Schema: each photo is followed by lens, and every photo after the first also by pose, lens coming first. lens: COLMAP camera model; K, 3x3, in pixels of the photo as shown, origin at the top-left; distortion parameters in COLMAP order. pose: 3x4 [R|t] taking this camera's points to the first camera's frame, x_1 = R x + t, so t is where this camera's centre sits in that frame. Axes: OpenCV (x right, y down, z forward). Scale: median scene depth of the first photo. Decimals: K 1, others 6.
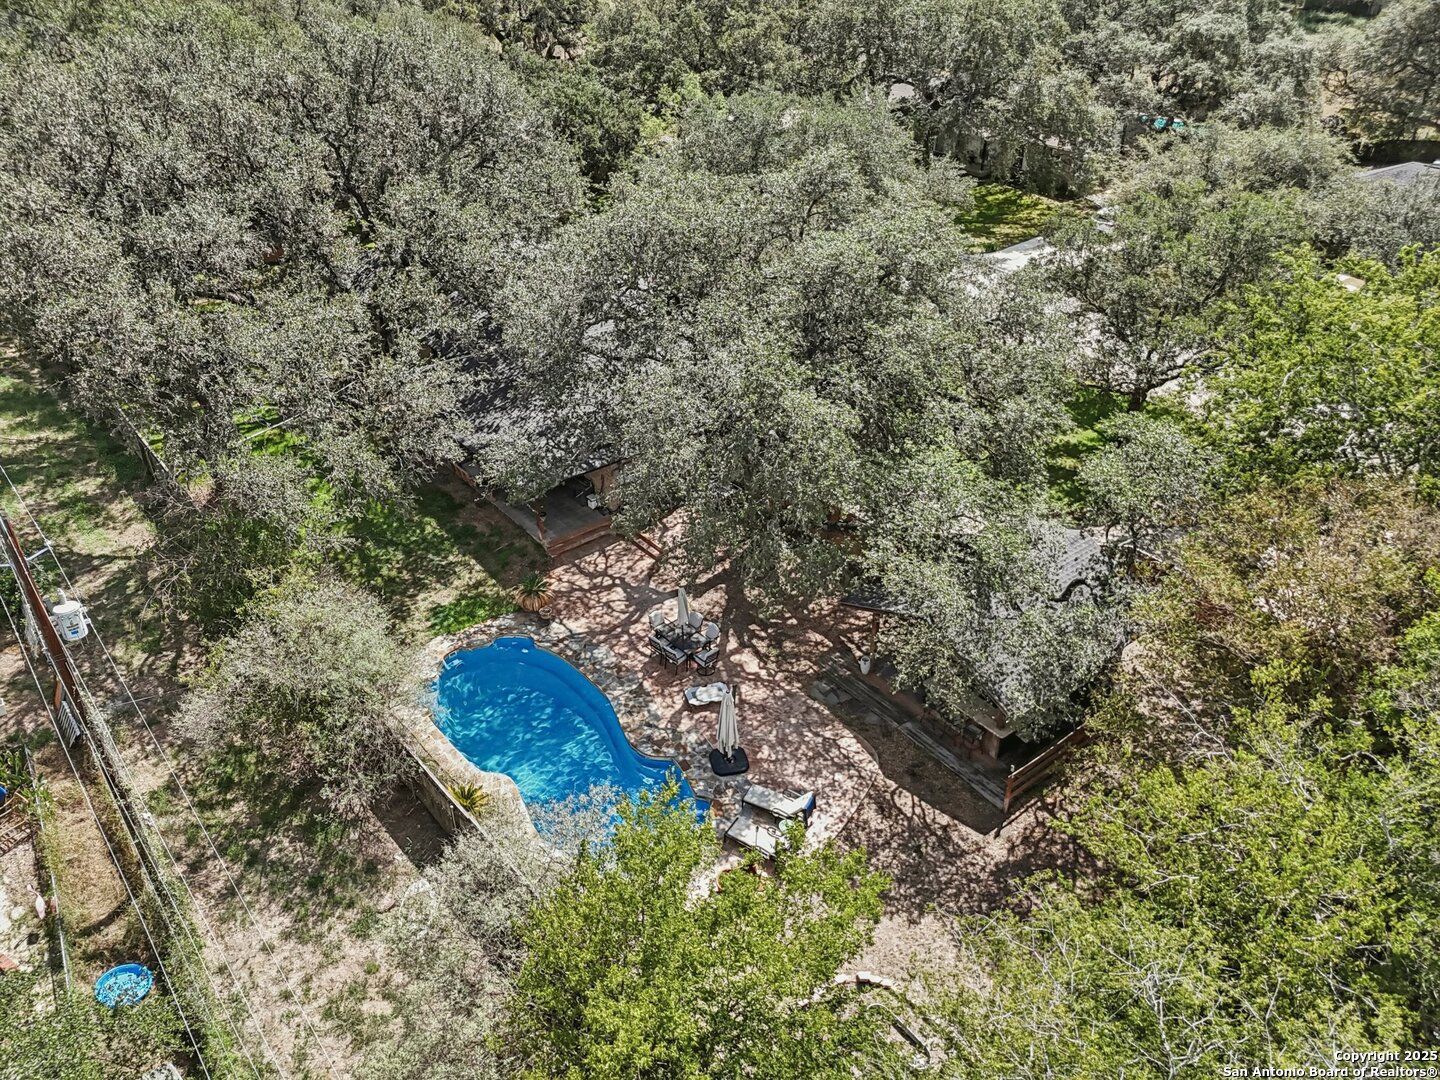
lens RADIAL K [[1007.0, 0, 720.0], [0, 1007.0, 540.0], [0, 0, 1]] dist [0.013993, 0.000794]
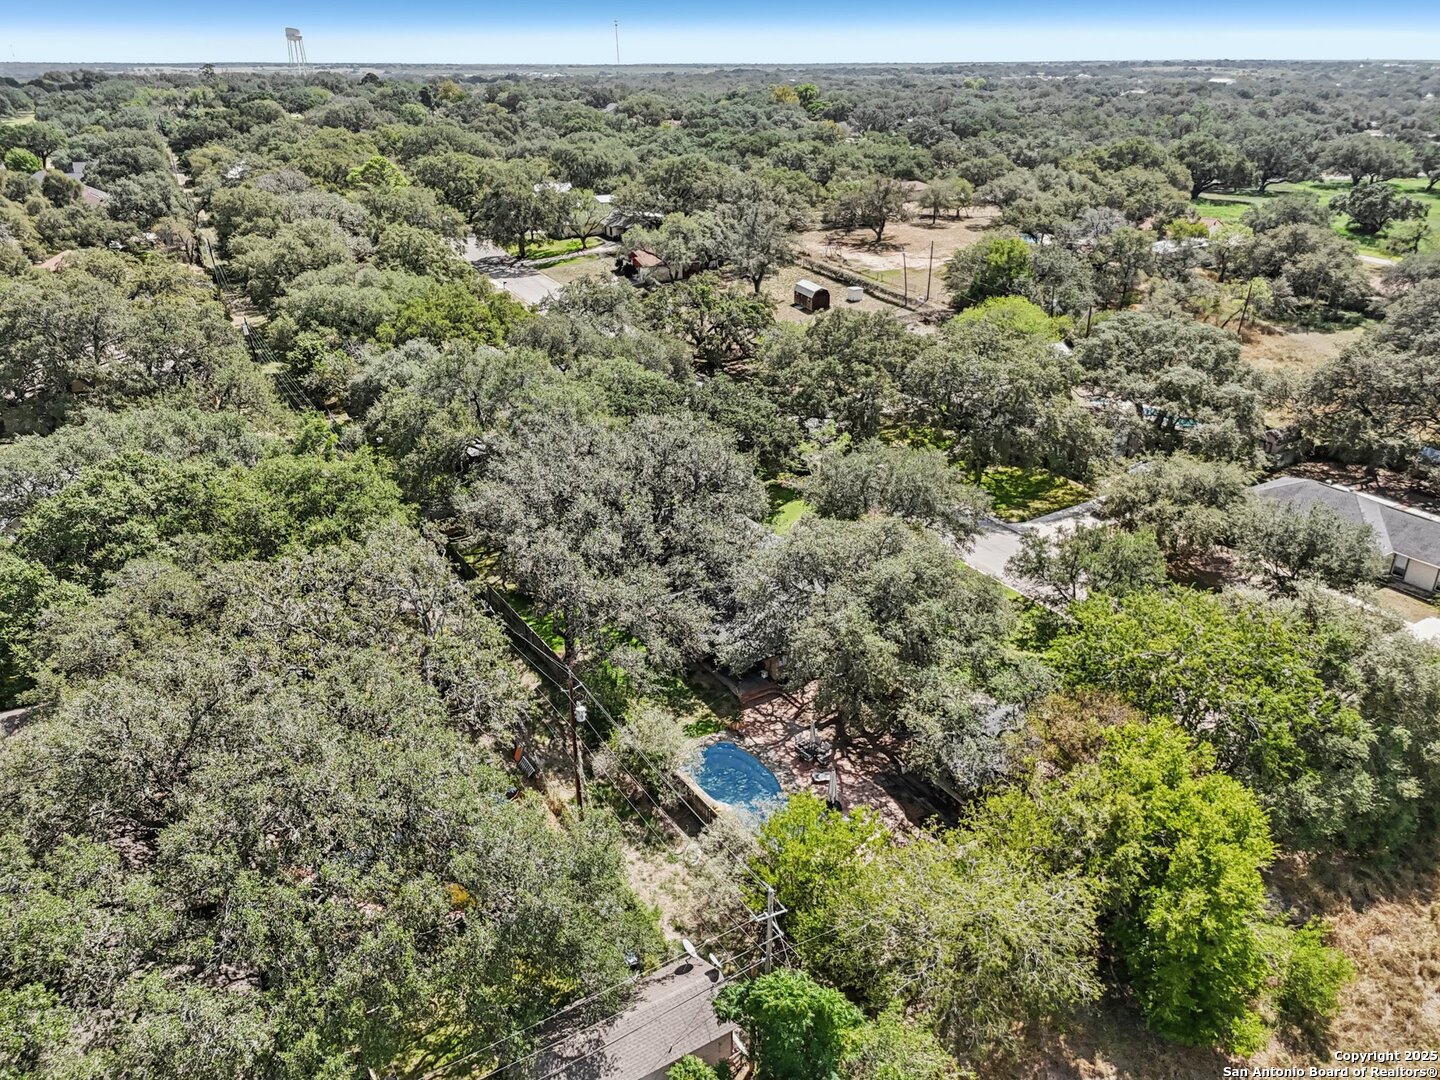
lens RADIAL K [[993.7, 0, 721.8], [0, 993.7, 504.2], [0, 0, 1]] dist [0.041573, -0.002604]
pose [[0.991333, 0.041576, -0.124623, 0.009901], [-0.065462, 0.978777, -0.194193, 0.017799], [0.113905, 0.200668, 0.973015, -1.030189]]
